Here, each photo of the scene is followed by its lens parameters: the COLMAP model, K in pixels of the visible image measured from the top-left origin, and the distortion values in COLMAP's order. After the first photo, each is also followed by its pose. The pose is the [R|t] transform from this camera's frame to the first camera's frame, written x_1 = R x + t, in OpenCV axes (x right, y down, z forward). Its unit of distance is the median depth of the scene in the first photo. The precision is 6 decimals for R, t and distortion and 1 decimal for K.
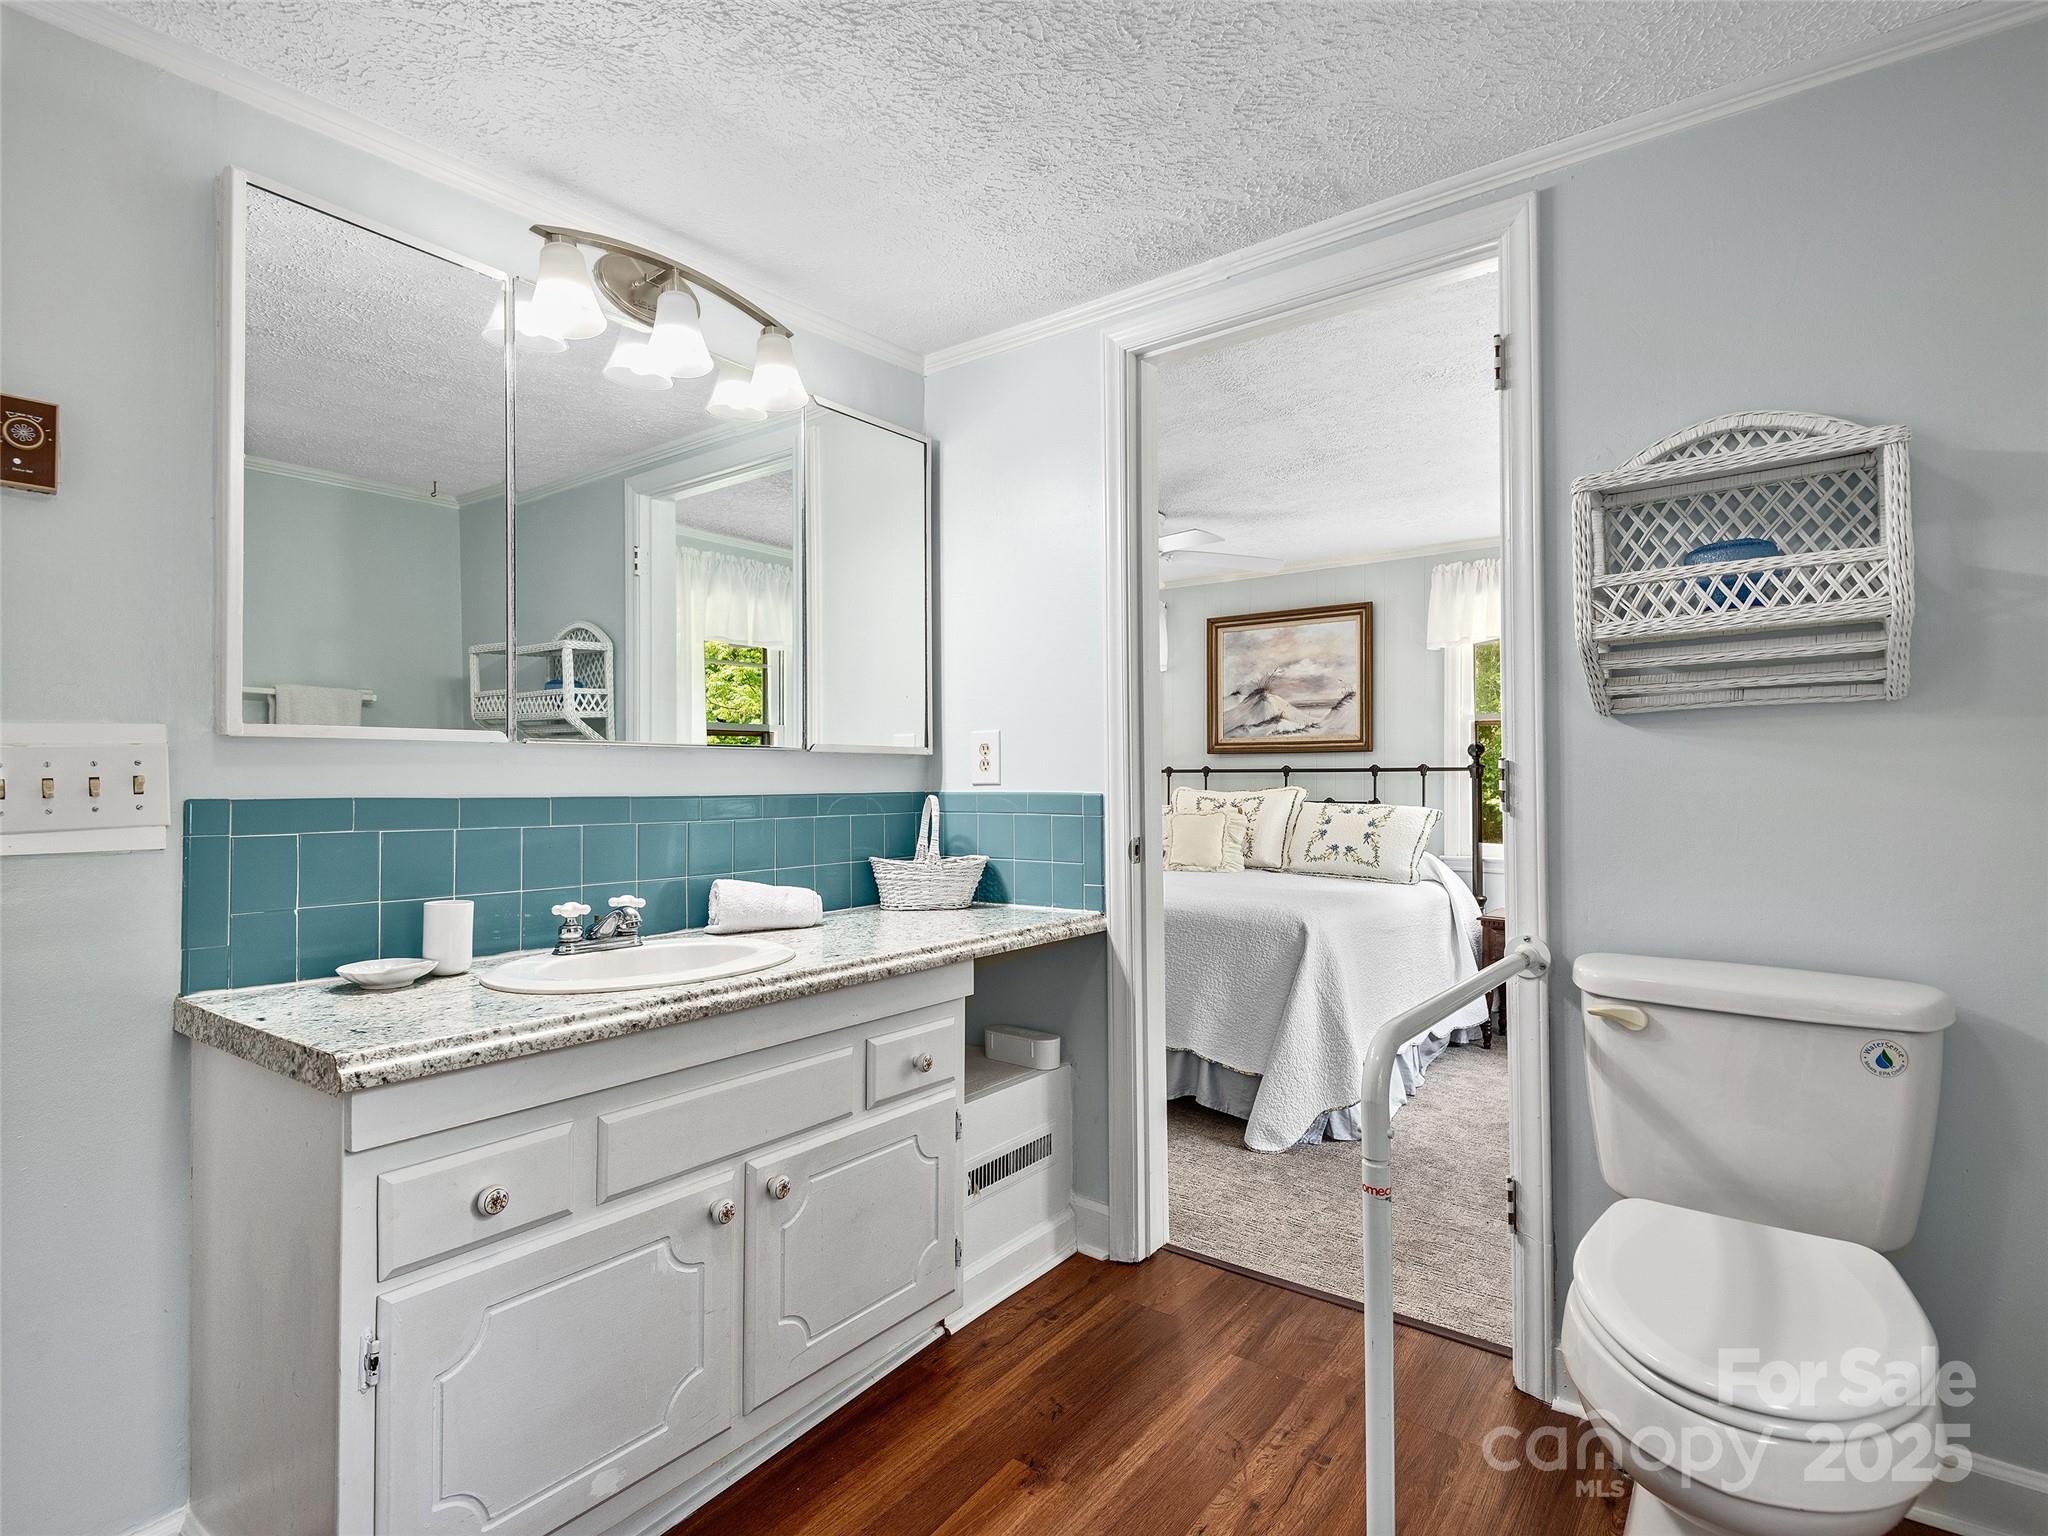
lens RADIAL K [[1043.5, 0, 1024.0], [0, 1043.5, 768.0], [0, 0, 1]] dist [0.009567, 0.000034]
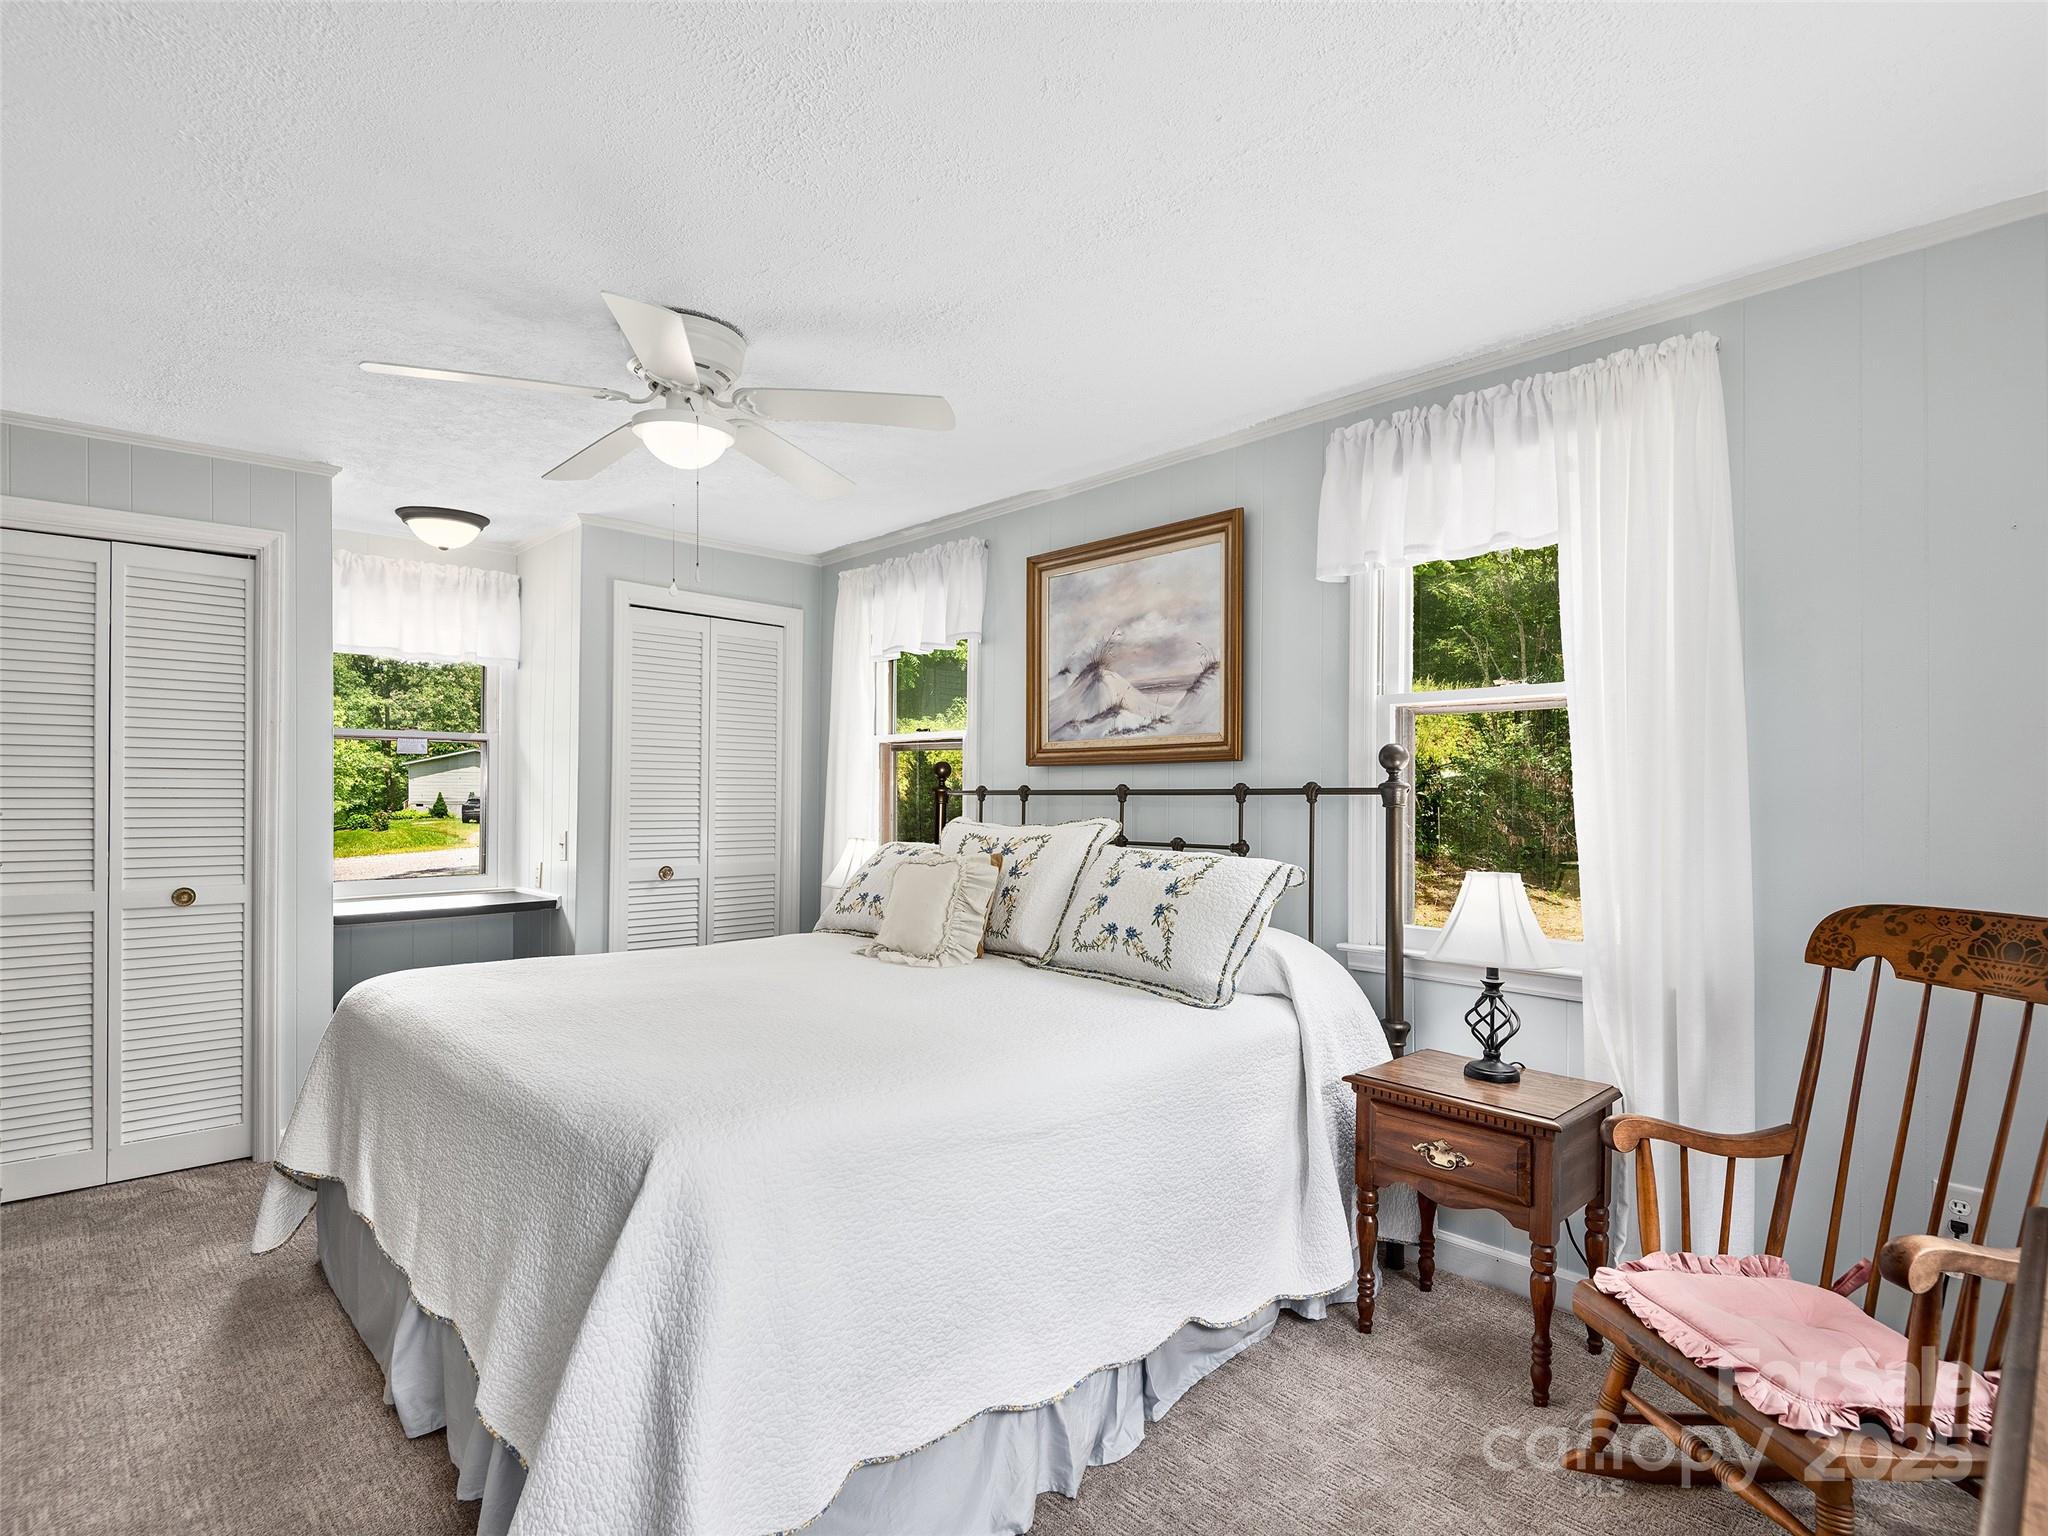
lens RADIAL K [[1051.3, 0, 1022.8], [0, 1051.3, 794.3], [0, 0, 1]] dist [0.003306, 0.000068]
pose [[0.985490, 0.006849, -0.169594, 0.306035], [-0.006234, 0.999972, 0.004164, 0.001325], [0.169618, -0.003046, 0.985505, 0.383555]]
